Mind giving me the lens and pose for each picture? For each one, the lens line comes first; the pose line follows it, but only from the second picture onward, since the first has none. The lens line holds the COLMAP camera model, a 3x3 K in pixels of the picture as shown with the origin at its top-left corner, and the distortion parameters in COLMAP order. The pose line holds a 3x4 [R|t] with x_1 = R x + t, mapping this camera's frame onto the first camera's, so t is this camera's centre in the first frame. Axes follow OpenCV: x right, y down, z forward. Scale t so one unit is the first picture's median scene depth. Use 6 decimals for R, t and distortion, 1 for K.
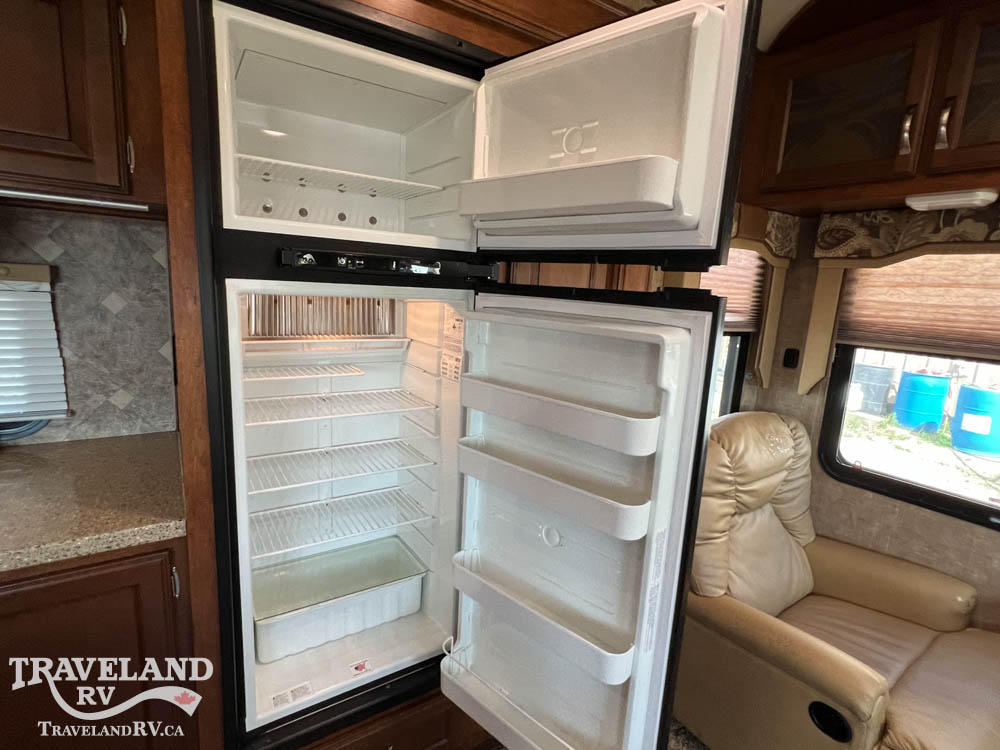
lens RADIAL K [[502.9, 0, 507.0], [0, 502.9, 373.2], [0, 0, 1]] dist [-0.003400, 0.001308]
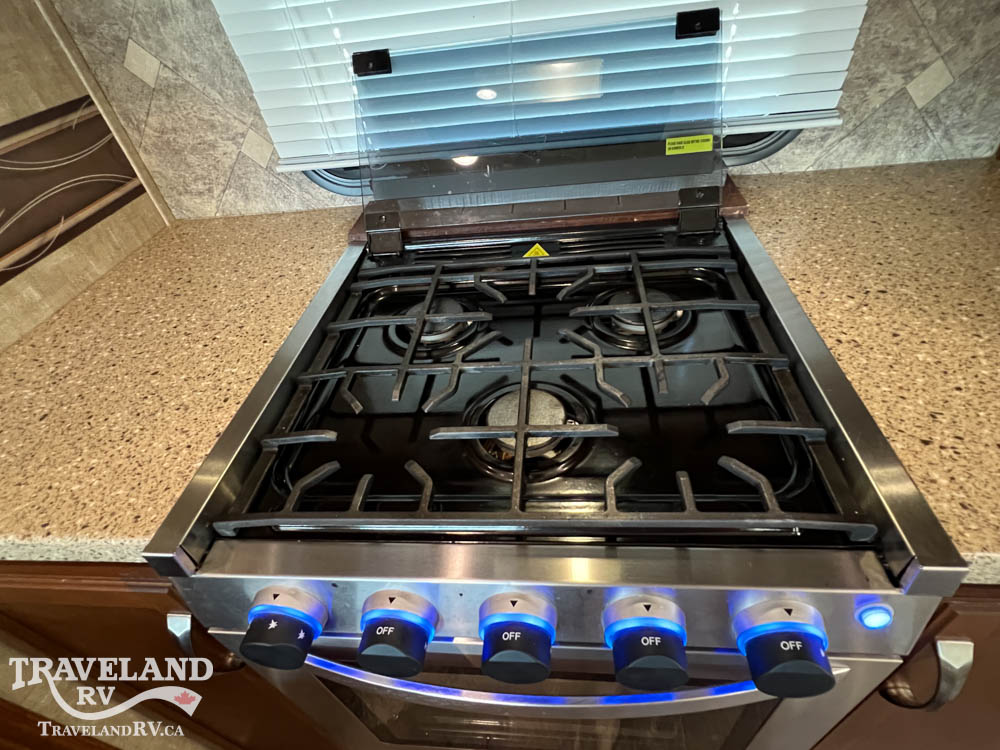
lens RADIAL K [[502.9, 0, 506.5], [0, 502.9, 369.7], [0, 0, 1]] dist [-0.003400, 0.001308]
pose [[0.770377, 0.293455, -0.566042, -0.616225], [0.047780, 0.858718, 0.510216, 0.017791], [0.635796, -0.420104, 0.647515, 0.260228]]
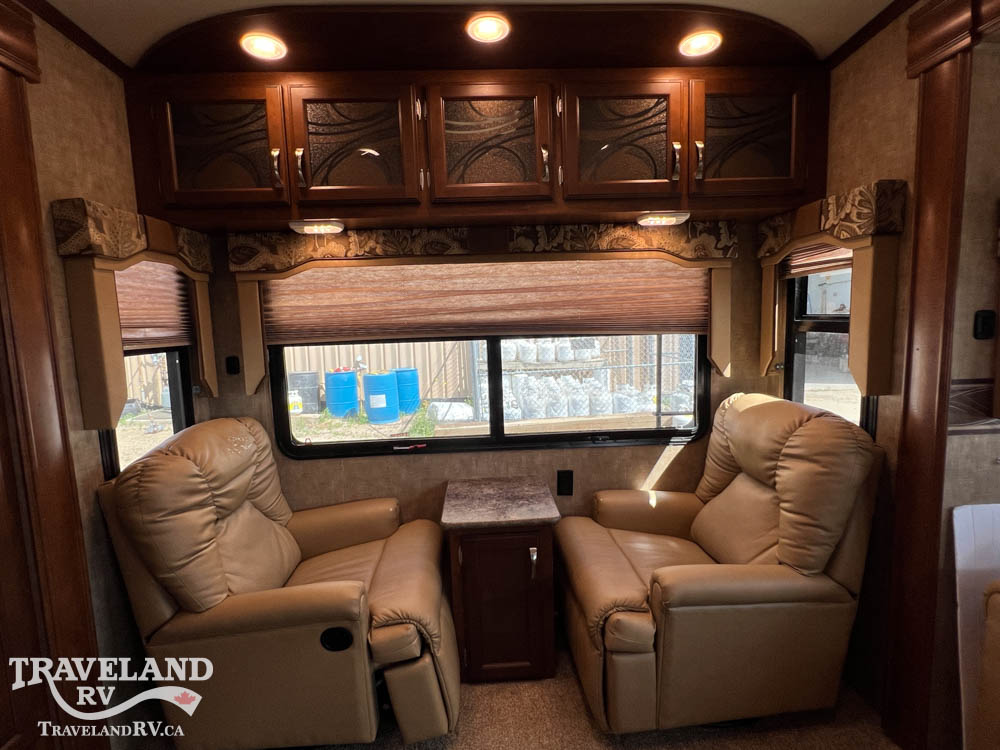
lens RADIAL K [[502.9, 0, 504.1], [0, 502.9, 374.5], [0, 0, 1]] dist [-0.003400, 0.001308]
pose [[0.515053, -0.170397, 0.840051, -0.049815], [0.213337, 0.974685, 0.066905, 0.048534], [-0.830185, 0.144755, 0.538367, -0.069628]]
